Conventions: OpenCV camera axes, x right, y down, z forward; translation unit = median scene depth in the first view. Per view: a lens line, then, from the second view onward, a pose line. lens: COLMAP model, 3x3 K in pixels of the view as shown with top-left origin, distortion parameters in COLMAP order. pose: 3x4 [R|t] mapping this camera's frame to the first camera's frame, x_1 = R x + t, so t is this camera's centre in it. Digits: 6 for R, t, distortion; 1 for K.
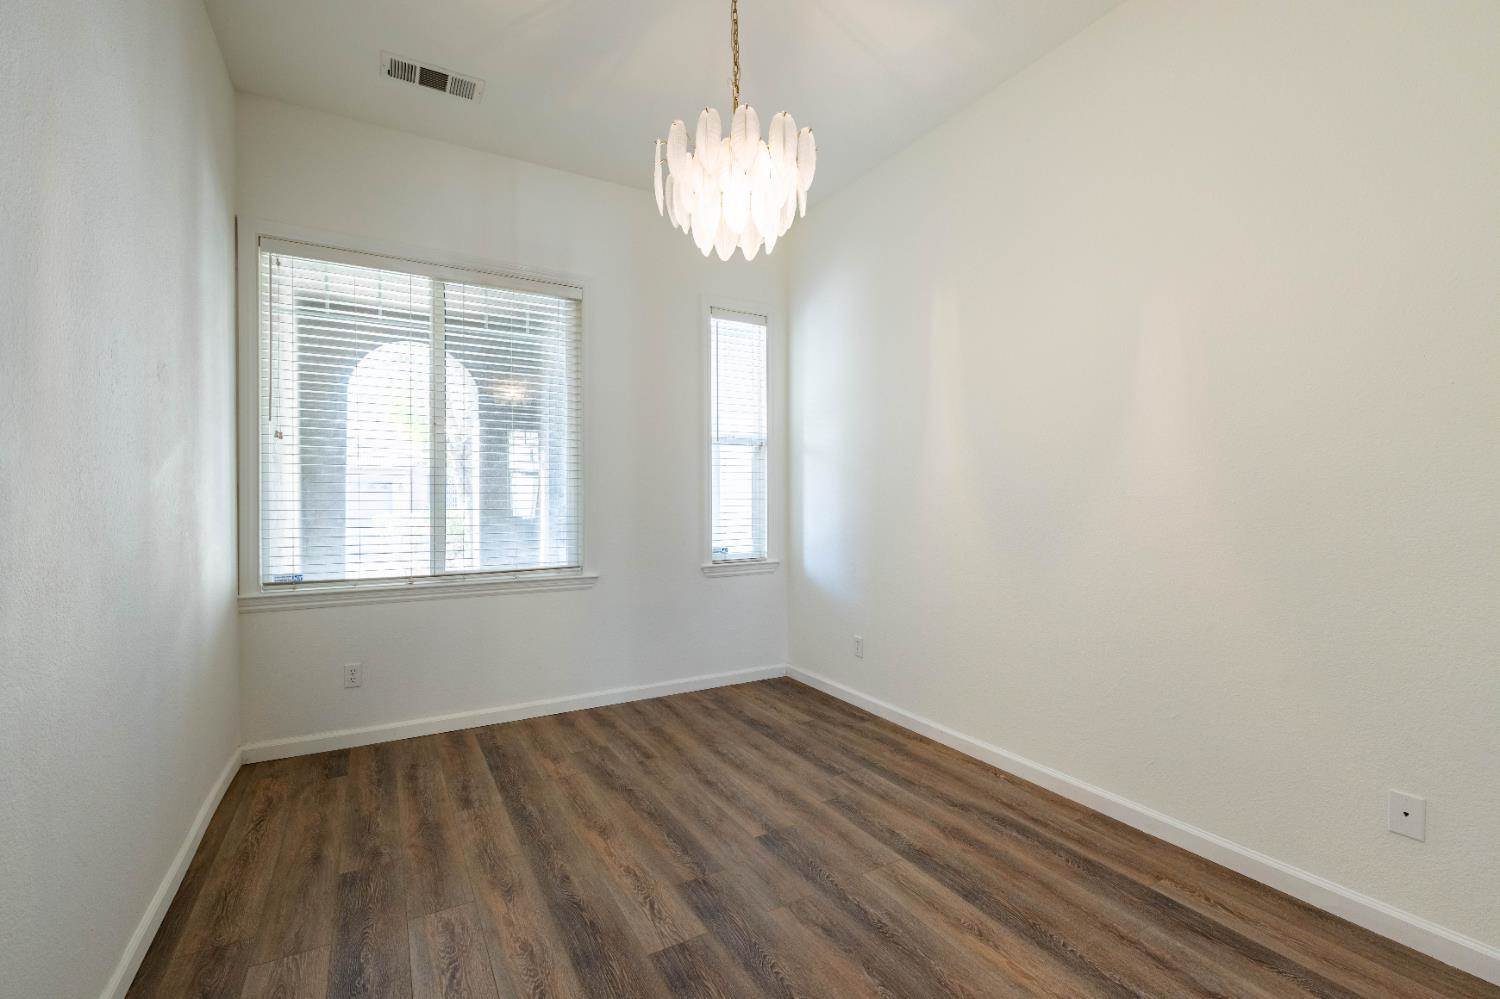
lens RADIAL K [[648.0, 0, 750.1], [0, 648.0, 498.0], [0, 0, 1]] dist [-0.001602, 0.001448]
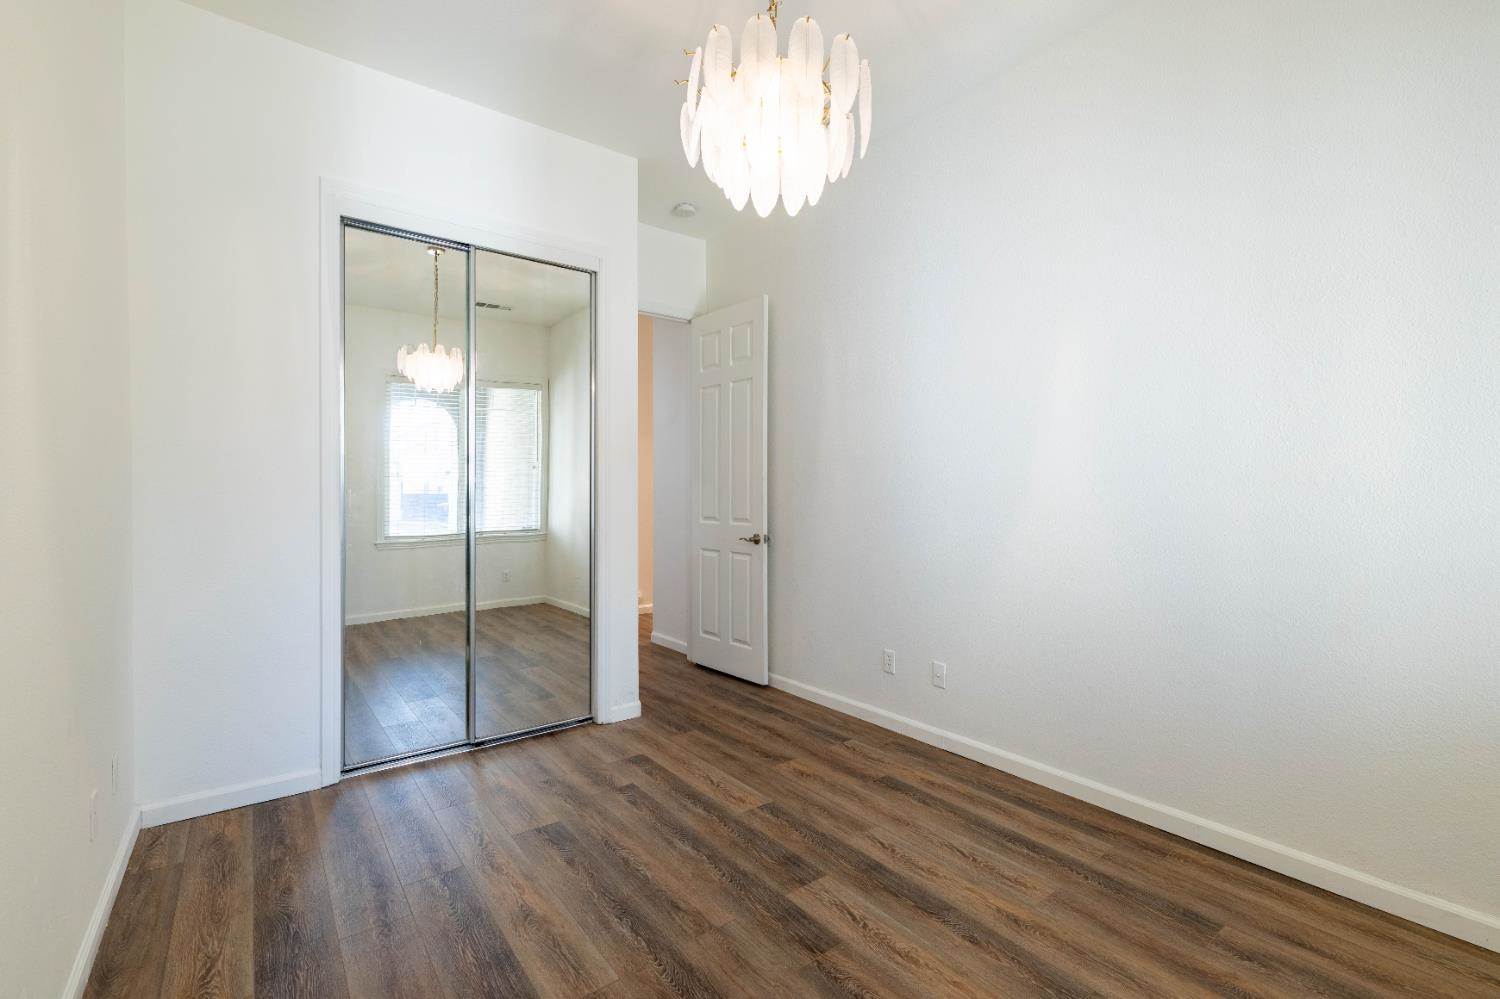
lens RADIAL K [[648.0, 0, 749.8], [0, 648.0, 496.9], [0, 0, 1]] dist [-0.001602, 0.001448]
pose [[-0.991431, 0.001415, -0.130625, 0.125921], [0.001267, 0.999998, 0.001220, -0.000559], [0.130626, 0.001044, -0.991431, 1.922266]]
